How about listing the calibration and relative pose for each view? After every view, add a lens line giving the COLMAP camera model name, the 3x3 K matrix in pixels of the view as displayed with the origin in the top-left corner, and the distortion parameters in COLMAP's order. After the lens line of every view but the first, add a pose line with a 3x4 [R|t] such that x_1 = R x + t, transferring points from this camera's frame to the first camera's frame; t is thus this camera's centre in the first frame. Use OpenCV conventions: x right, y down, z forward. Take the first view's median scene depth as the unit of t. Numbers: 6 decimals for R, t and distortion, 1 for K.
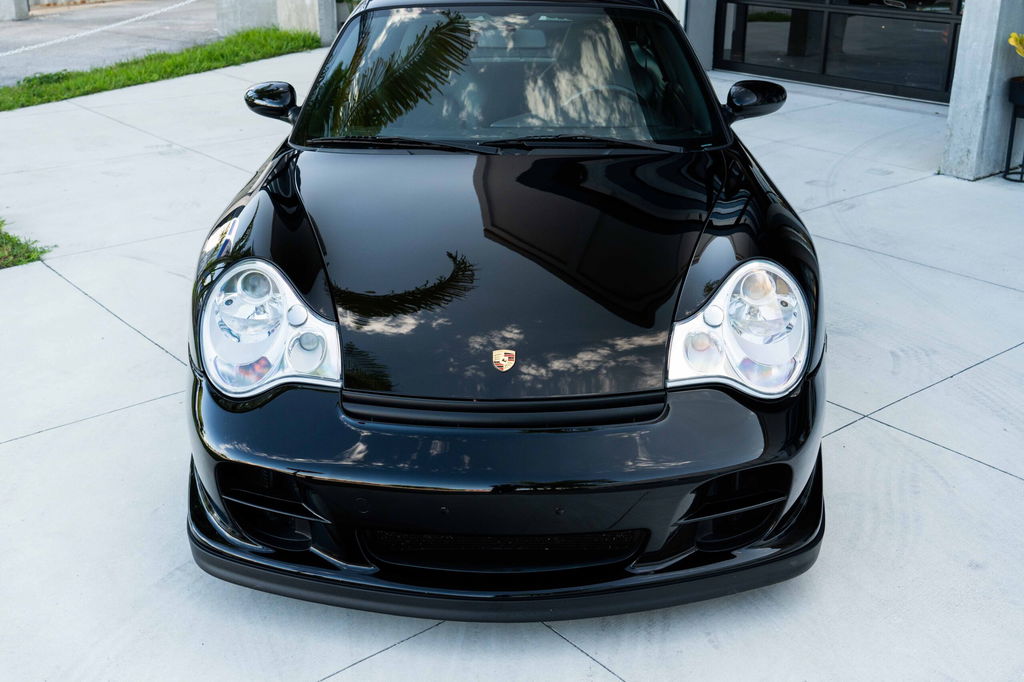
lens RADIAL K [[1152.9, 0, 512.0], [0, 1152.9, 341.0], [0, 0, 1]] dist [0.018811, 0.031445]
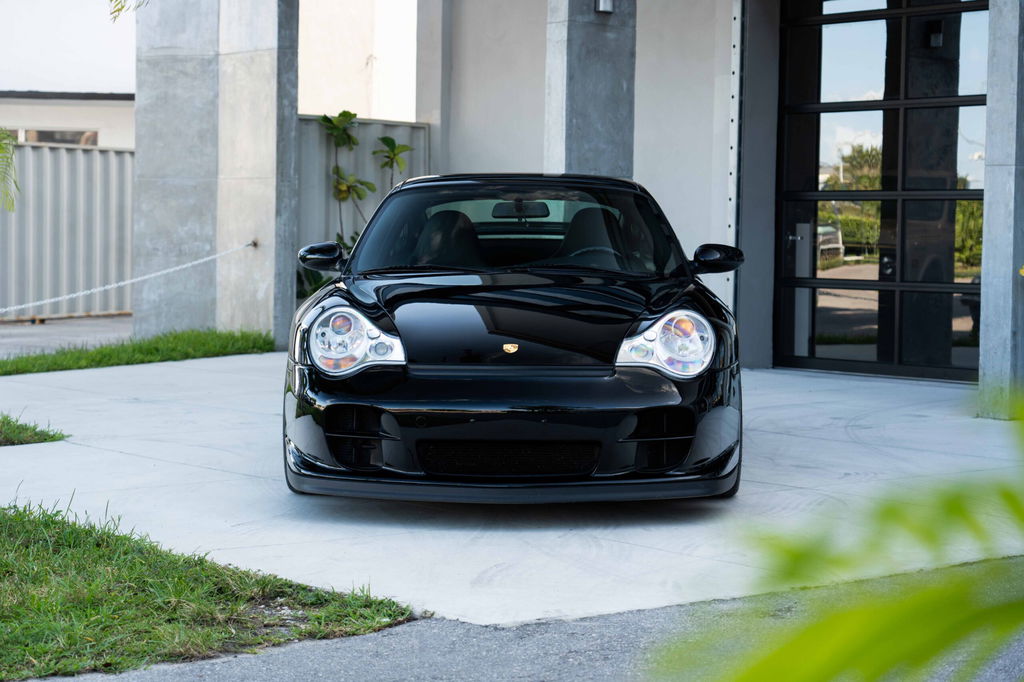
lens RADIAL K [[2205.1, 0, 513.4], [0, 2205.1, 355.3], [0, 0, 1]] dist [0.018853, -0.133556]
pose [[0.999932, 0.010092, -0.005887, 0.009280], [-0.011430, 0.949293, -0.314184, 0.636955], [0.002418, 0.314230, 0.949344, -1.208479]]
